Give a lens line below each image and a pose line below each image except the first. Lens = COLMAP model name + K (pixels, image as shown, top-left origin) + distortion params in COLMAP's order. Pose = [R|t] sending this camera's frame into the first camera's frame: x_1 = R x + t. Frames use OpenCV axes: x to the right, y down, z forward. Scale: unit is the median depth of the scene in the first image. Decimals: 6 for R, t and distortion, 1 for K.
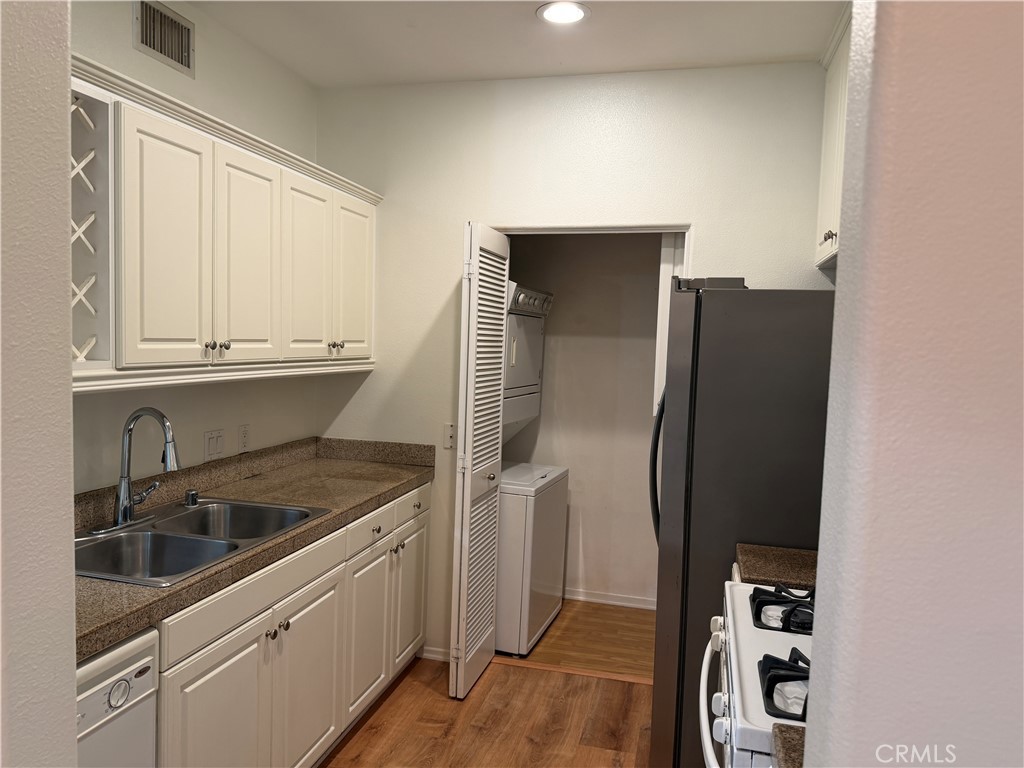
lens RADIAL K [[725.7, 0, 511.9], [0, 725.7, 384.4], [0, 0, 1]] dist [-0.013279, -0.014213]
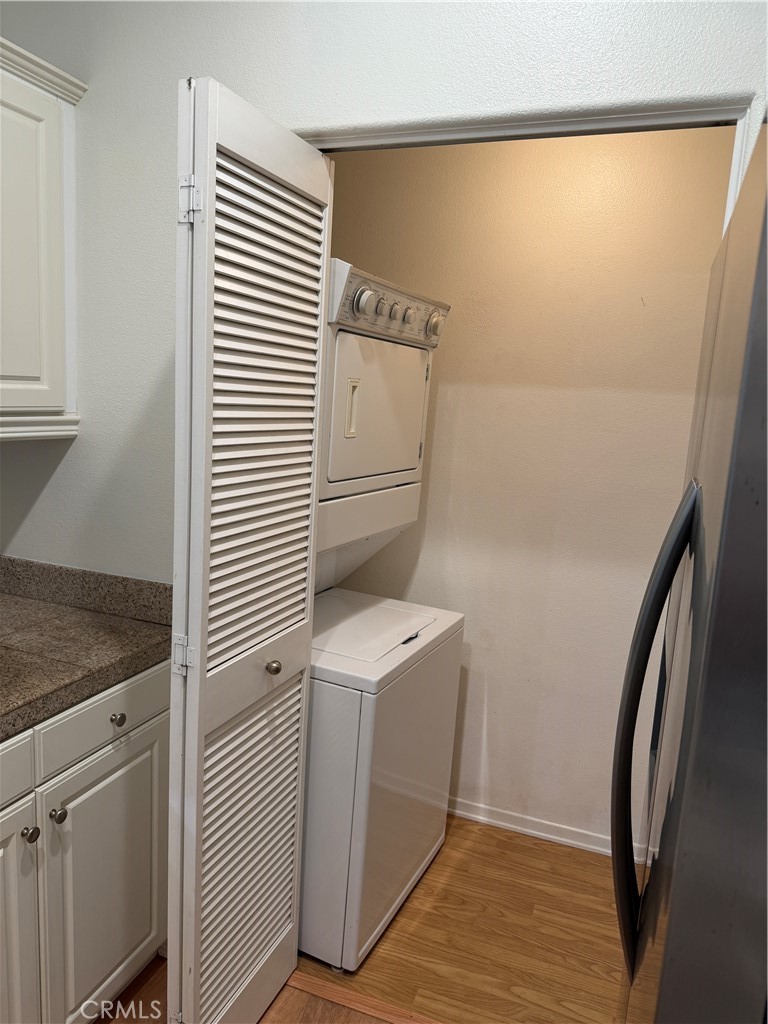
lens RADIAL K [[725.7, 0, 384.6], [0, 725.7, 516.7], [0, 0, 1]] dist [-0.013279, -0.014213]
pose [[0.992468, 0.044439, -0.114157, 0.090344], [-0.032625, 0.994110, 0.103350, -0.023272], [0.118077, -0.098847, 0.988072, 0.510629]]
